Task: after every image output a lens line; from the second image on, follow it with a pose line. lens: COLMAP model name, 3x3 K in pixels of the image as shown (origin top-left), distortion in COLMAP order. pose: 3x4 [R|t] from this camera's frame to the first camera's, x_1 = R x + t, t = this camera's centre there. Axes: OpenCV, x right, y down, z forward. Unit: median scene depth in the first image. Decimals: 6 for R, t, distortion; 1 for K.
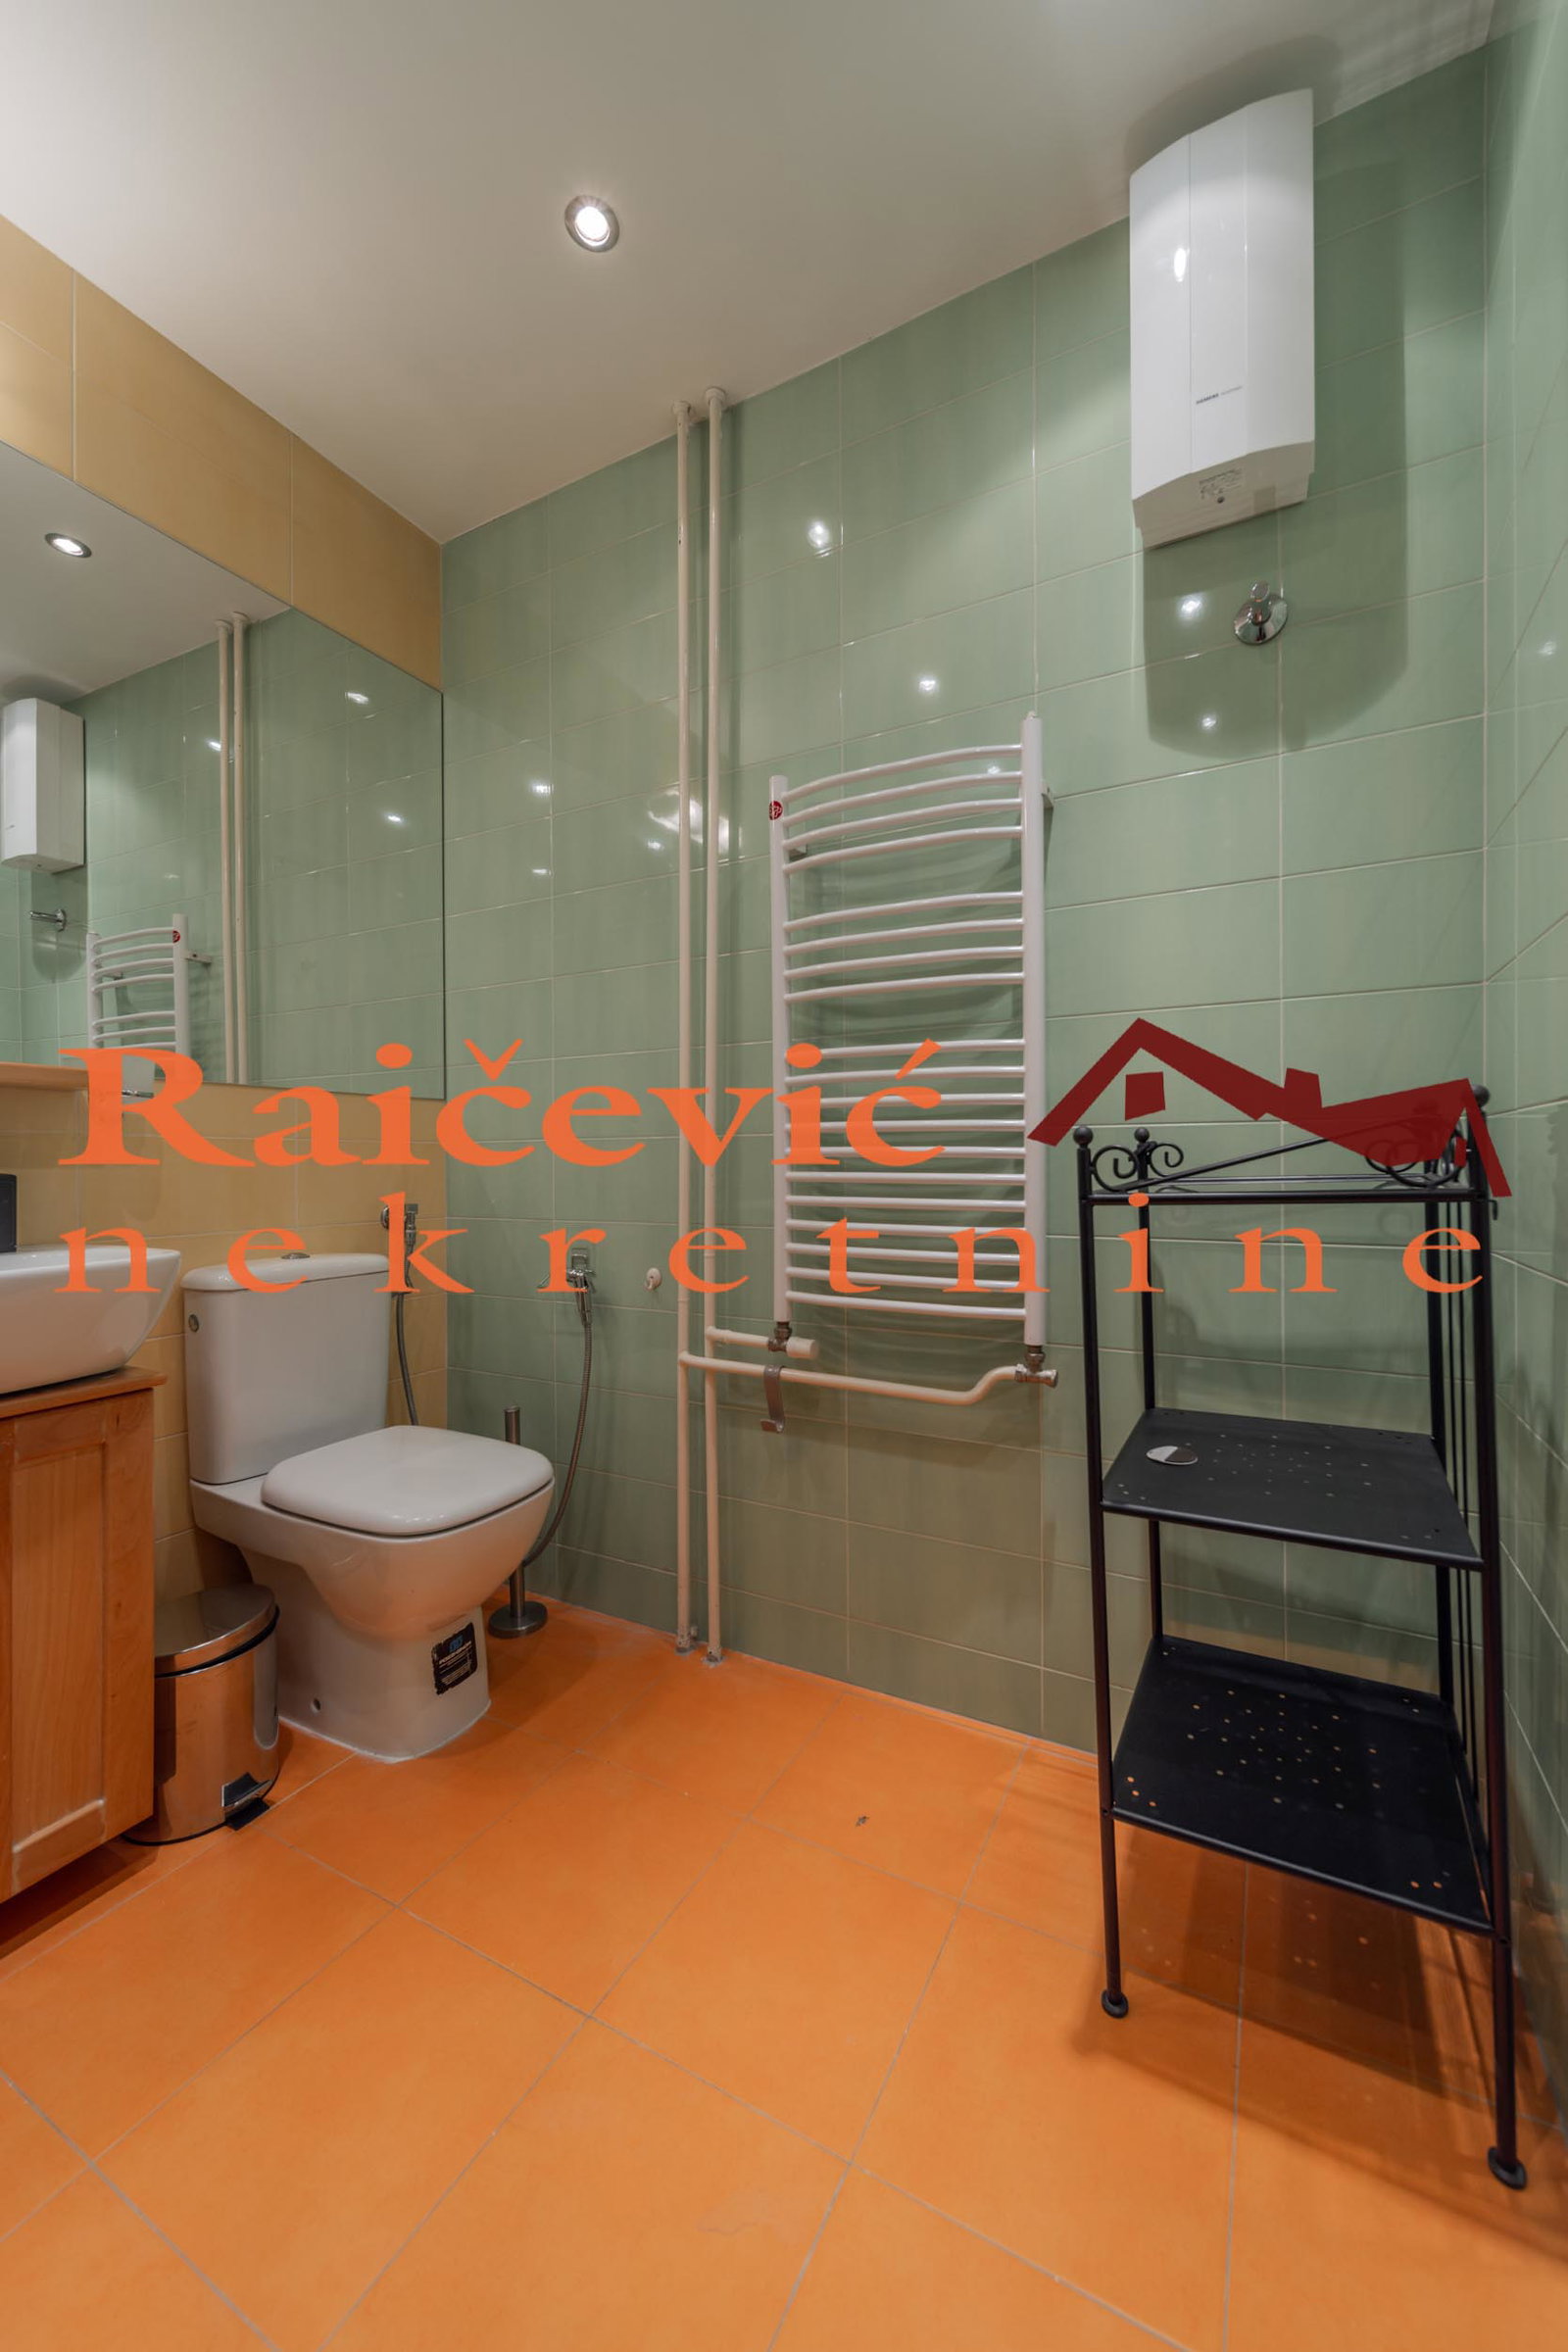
lens RADIAL K [[917.5, 0, 788.3], [0, 917.5, 1172.1], [0, 0, 1]] dist [0.011820, 0.000049]
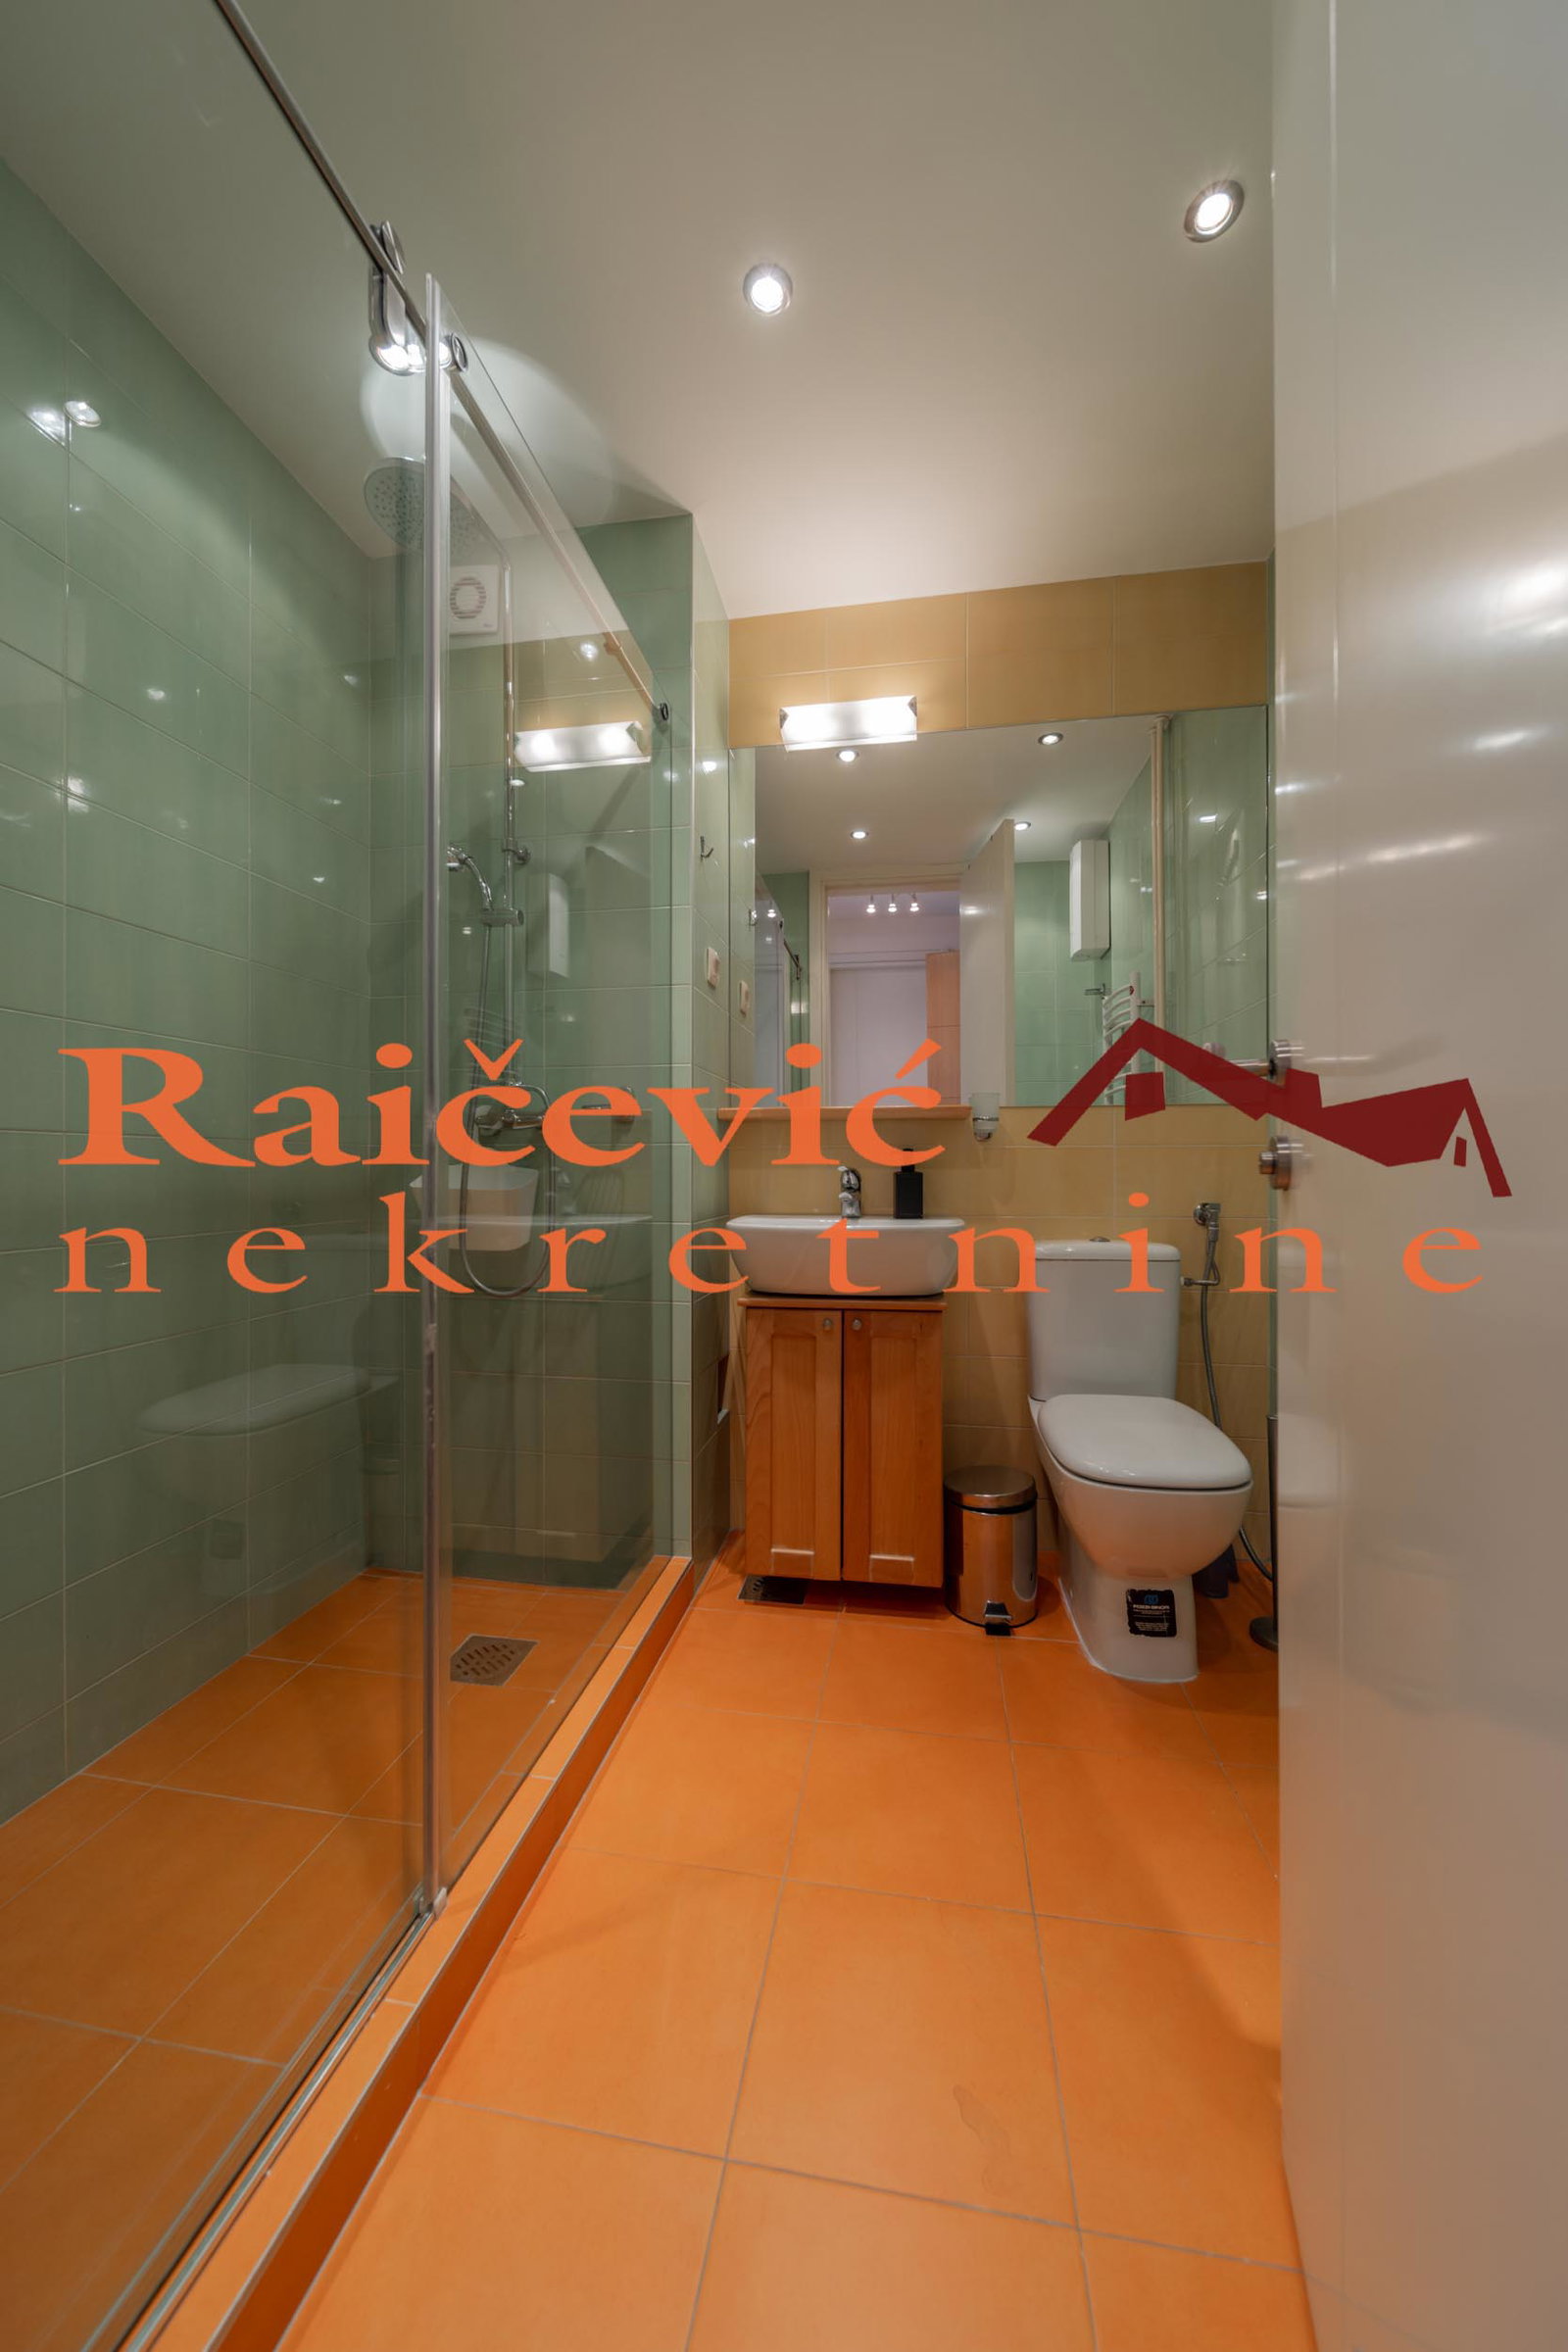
lens RADIAL K [[849.9, 0, 789.0], [0, 849.9, 1184.1], [0, 0, 1]] dist [0.001674, -0.000834]
pose [[0.296655, 0.020746, -0.954759, 0.482717], [-0.014520, 0.999746, 0.017212, 0.002755], [0.954874, 0.008757, 0.296881, 0.283082]]
